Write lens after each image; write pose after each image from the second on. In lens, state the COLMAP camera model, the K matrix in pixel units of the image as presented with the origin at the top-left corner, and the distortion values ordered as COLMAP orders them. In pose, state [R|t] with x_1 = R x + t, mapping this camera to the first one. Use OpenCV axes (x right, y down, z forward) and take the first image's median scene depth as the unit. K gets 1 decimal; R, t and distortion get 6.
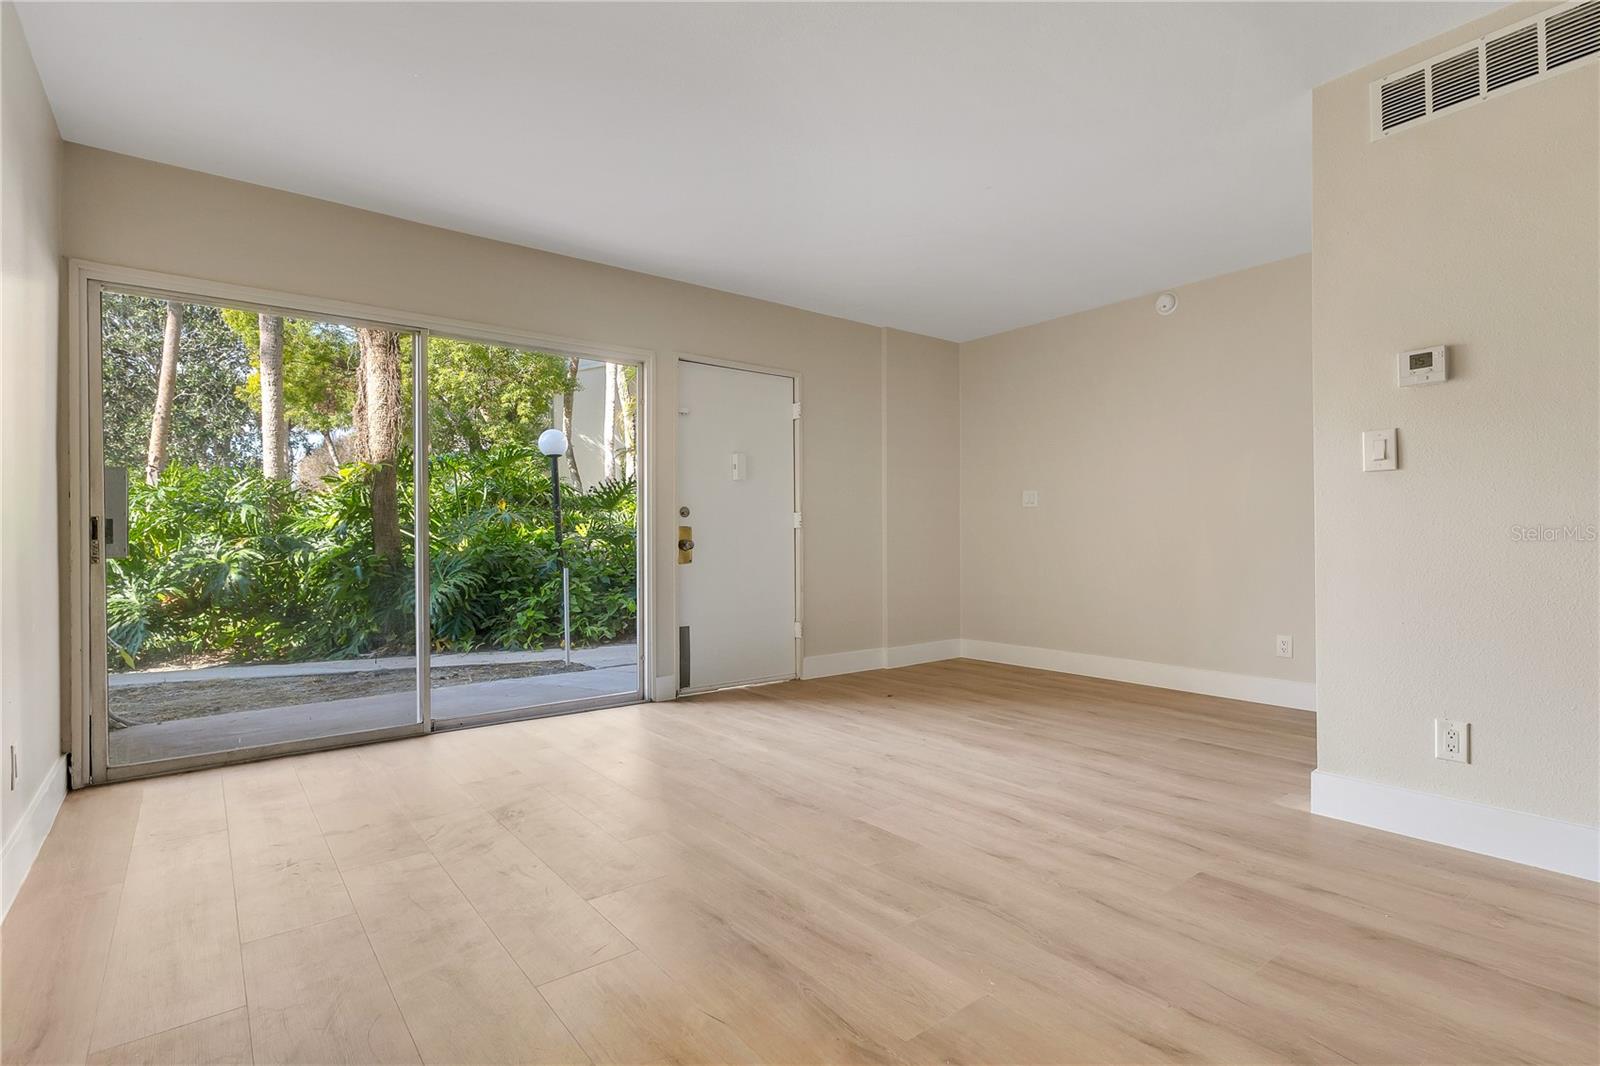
lens RADIAL K [[770.3, 0, 794.7], [0, 770.3, 537.2], [0, 0, 1]] dist [0.005362, 0.000957]
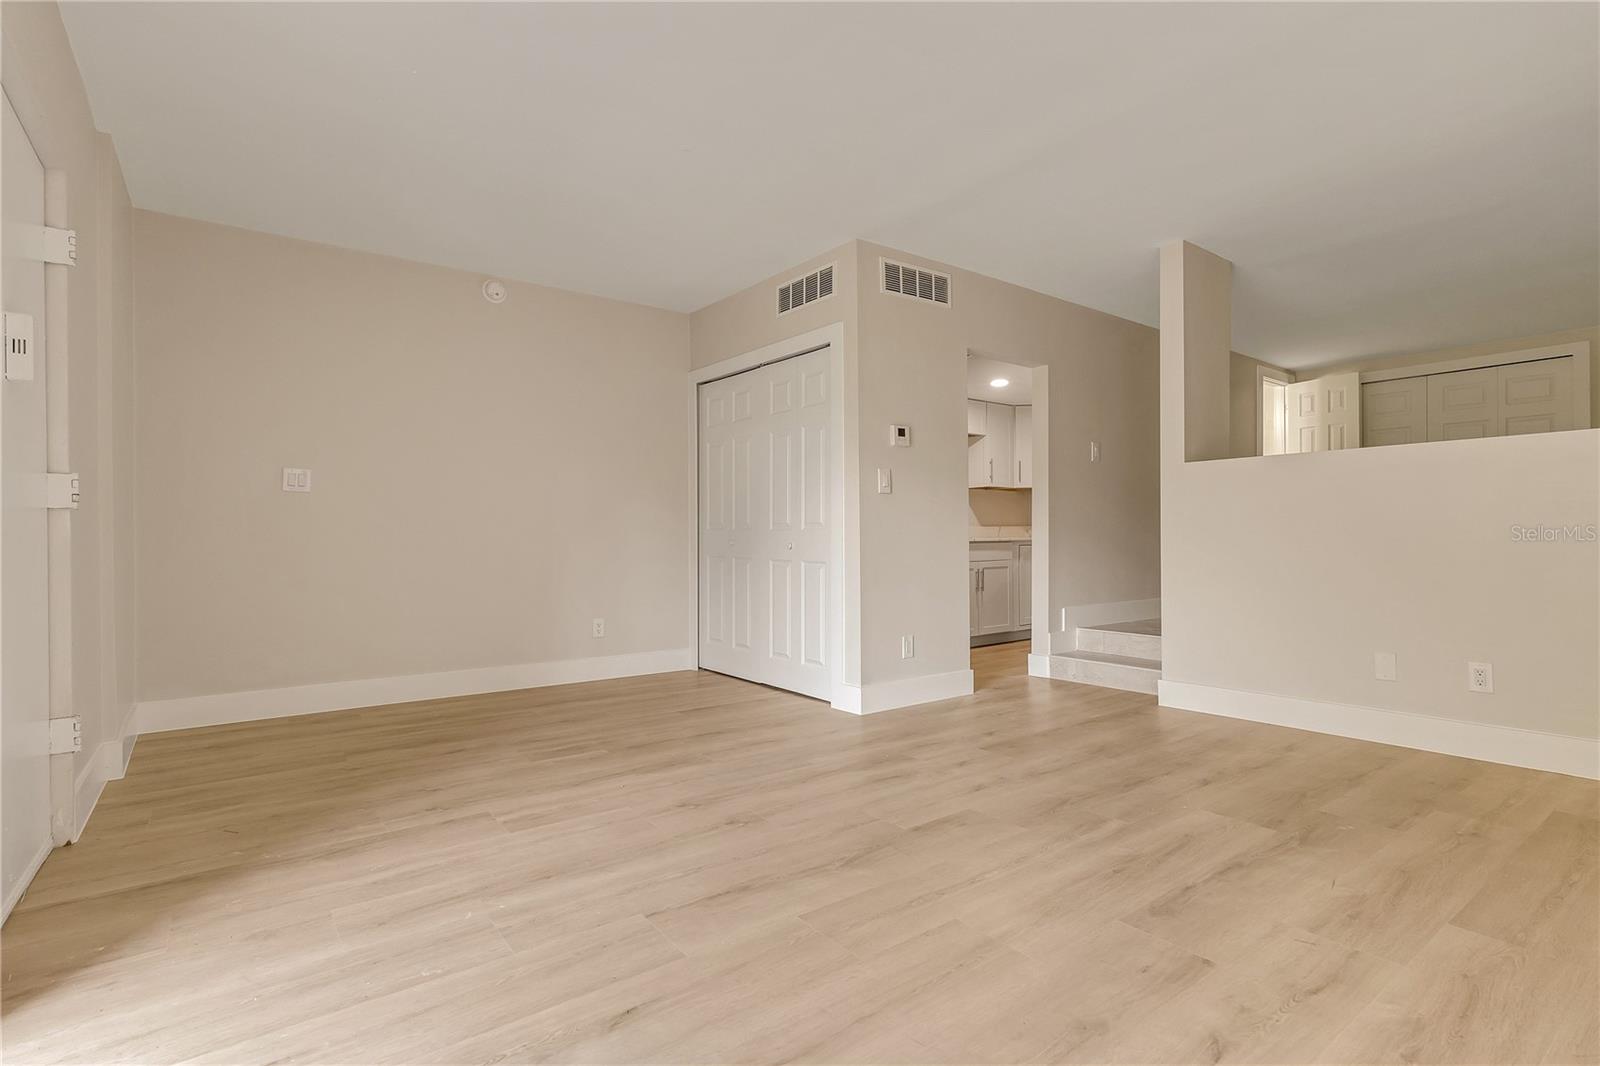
lens RADIAL K [[770.3, 0, 795.6], [0, 770.3, 530.4], [0, 0, 1]] dist [0.005362, 0.000957]
pose [[0.018979, 0.011426, 0.999755, -0.874078], [0.000016, 0.999935, -0.011428, 0.012164], [-0.999820, 0.000233, 0.018978, 1.131257]]
